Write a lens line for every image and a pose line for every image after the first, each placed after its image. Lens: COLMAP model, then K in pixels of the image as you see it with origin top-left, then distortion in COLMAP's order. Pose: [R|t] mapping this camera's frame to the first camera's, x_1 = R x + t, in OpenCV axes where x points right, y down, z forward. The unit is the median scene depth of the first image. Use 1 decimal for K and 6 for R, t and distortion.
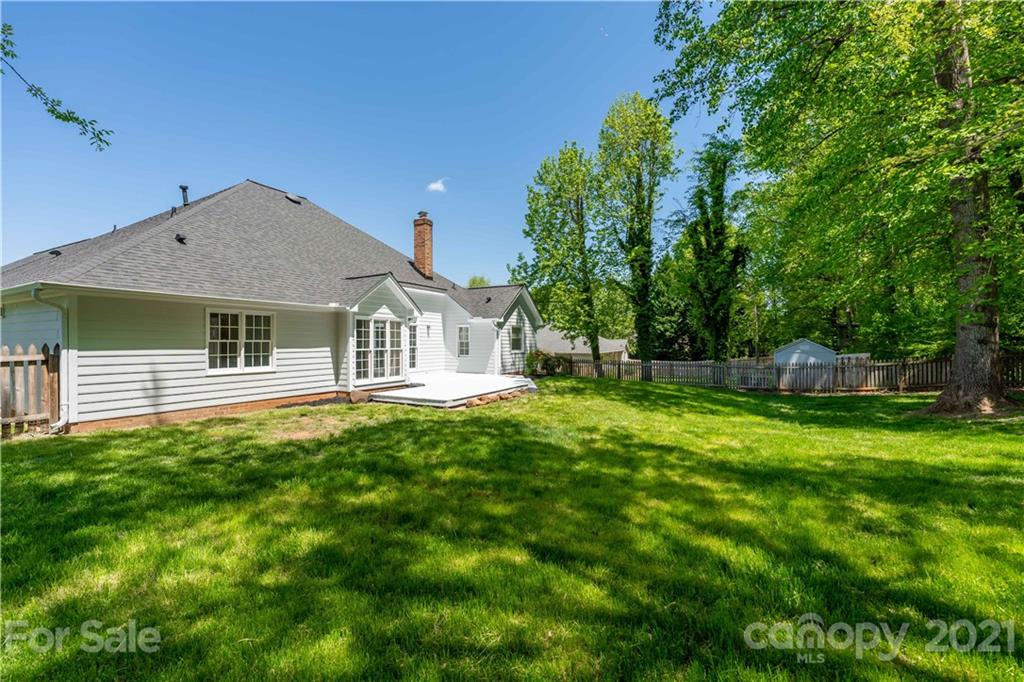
lens RADIAL K [[422.6, 0, 508.5], [0, 422.6, 342.2], [0, 0, 1]] dist [-0.000037, -0.001326]
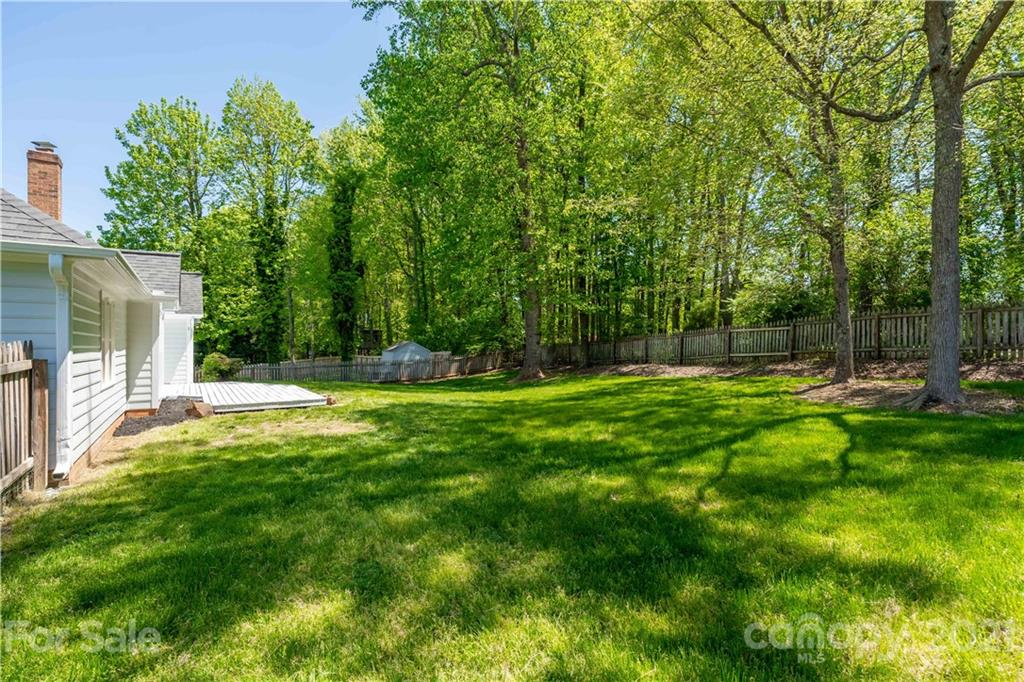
lens RADIAL K [[473.2, 0, 516.0], [0, 473.2, 343.2], [0, 0, 1]] dist [-0.005122, -0.000050]
pose [[0.468374, 0.000434, 0.883530, -0.722614], [0.003491, 0.999991, -0.002342, 0.004605], [-0.883523, 0.004181, 0.468368, 0.034329]]
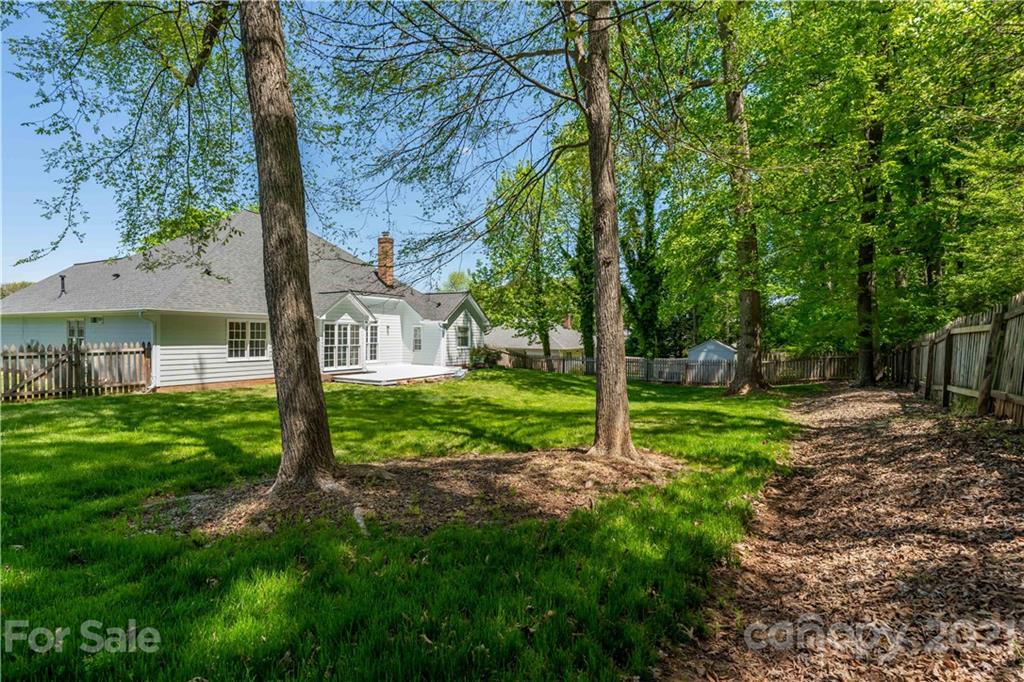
lens RADIAL K [[473.2, 0, 509.0], [0, 473.2, 336.5], [0, 0, 1]] dist [-0.005122, -0.000050]
pose [[0.999882, 0.011478, -0.010166, 0.244273], [-0.011441, 0.999928, 0.003683, -0.023169], [0.010208, -0.003567, 0.999942, -0.514908]]
